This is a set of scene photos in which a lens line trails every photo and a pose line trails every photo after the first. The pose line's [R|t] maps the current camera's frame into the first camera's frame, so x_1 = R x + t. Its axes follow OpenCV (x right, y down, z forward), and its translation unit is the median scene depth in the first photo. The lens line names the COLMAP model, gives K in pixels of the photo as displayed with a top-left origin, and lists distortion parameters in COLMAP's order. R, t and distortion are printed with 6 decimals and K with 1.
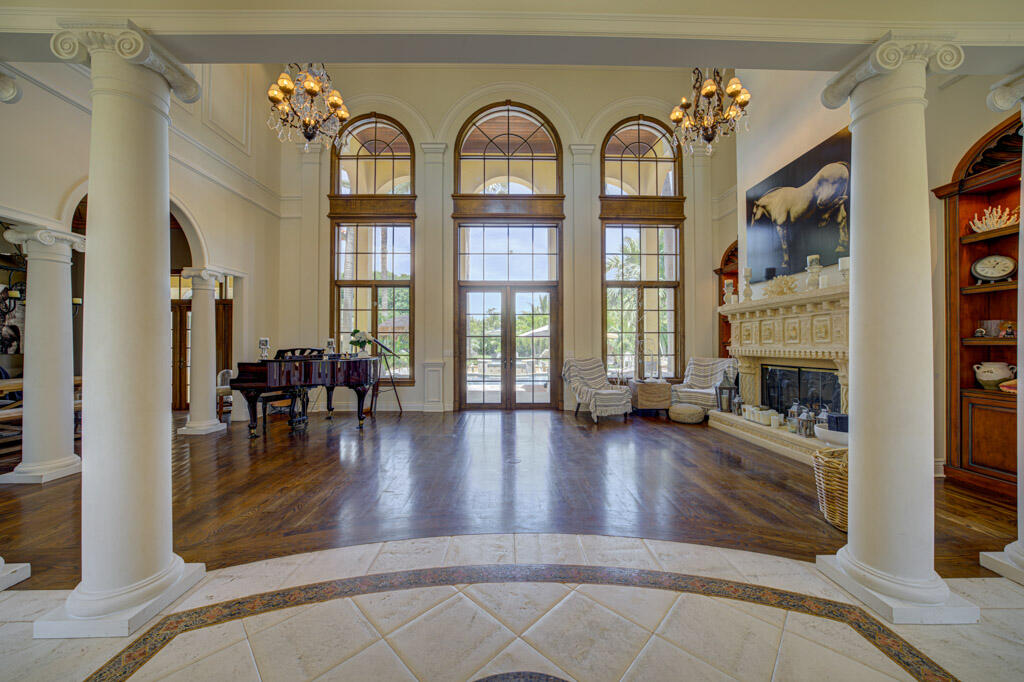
lens RADIAL K [[362.9, 0, 514.9], [0, 362.9, 341.1], [0, 0, 1]] dist [0.000376, 0.000136]
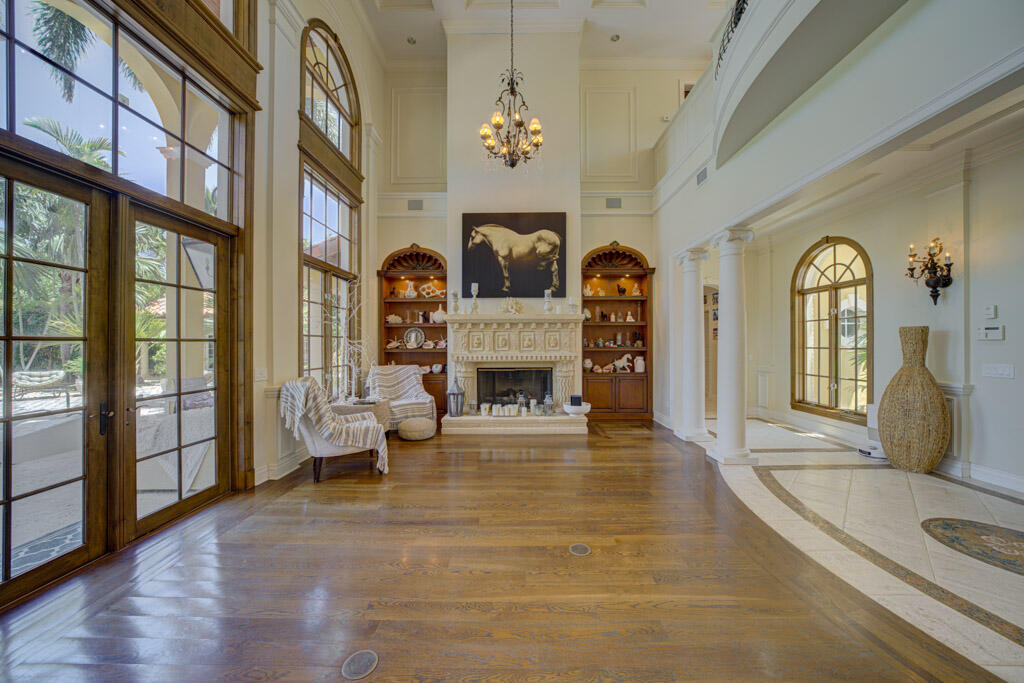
lens RADIAL K [[362.9, 0, 515.4], [0, 362.9, 345.4], [0, 0, 1]] dist [0.000376, 0.000136]
pose [[0.021370, 0.001268, 0.999771, -0.544416], [-0.005458, 0.999984, -0.001151, -0.010382], [-0.999757, -0.005432, 0.021377, 0.952793]]
